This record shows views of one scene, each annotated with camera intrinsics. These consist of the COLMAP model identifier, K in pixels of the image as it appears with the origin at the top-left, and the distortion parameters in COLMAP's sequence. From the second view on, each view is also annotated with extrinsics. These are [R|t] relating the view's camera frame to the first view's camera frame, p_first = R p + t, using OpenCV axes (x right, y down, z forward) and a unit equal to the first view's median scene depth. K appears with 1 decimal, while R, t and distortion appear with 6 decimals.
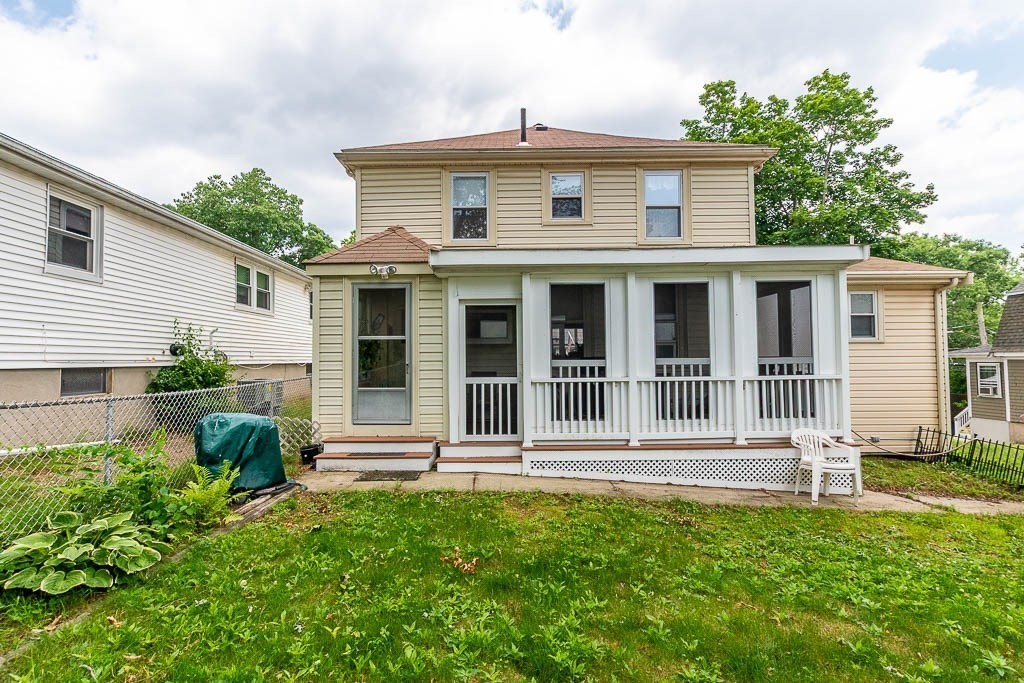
lens RADIAL K [[437.4, 0, 509.1], [0, 437.4, 345.5], [0, 0, 1]] dist [0.009492, -0.001401]
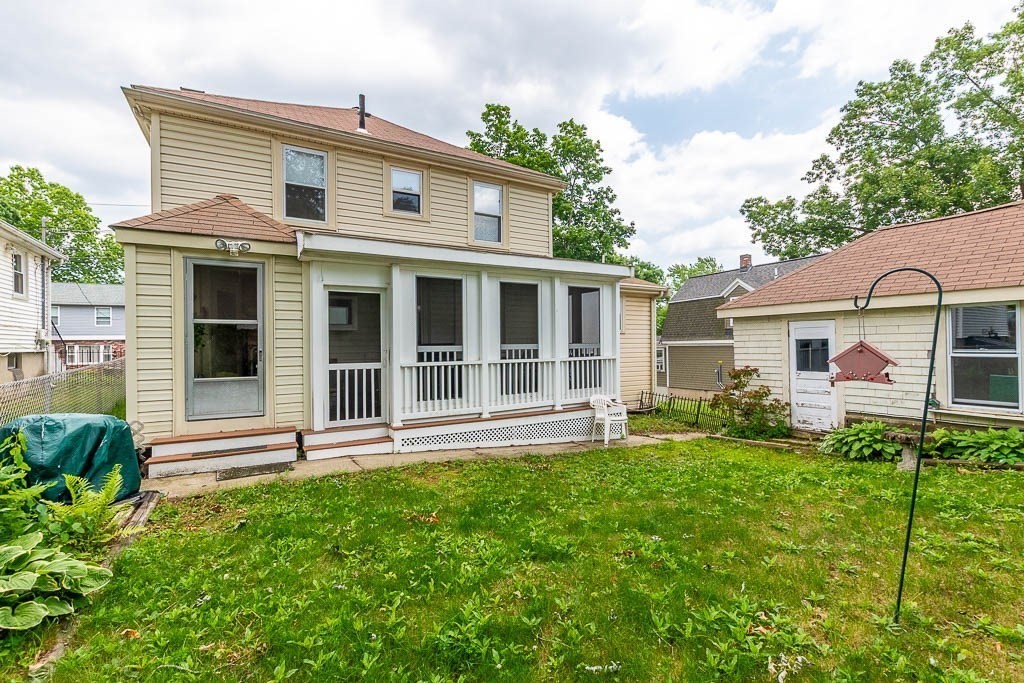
lens RADIAL K [[437.4, 0, 496.8], [0, 437.4, 343.0], [0, 0, 1]] dist [0.009492, -0.001401]
pose [[0.874464, 0.001472, 0.485089, -0.254587], [-0.012504, 0.999732, 0.019507, 0.001713], [-0.484930, -0.023124, 0.874247, -0.052001]]
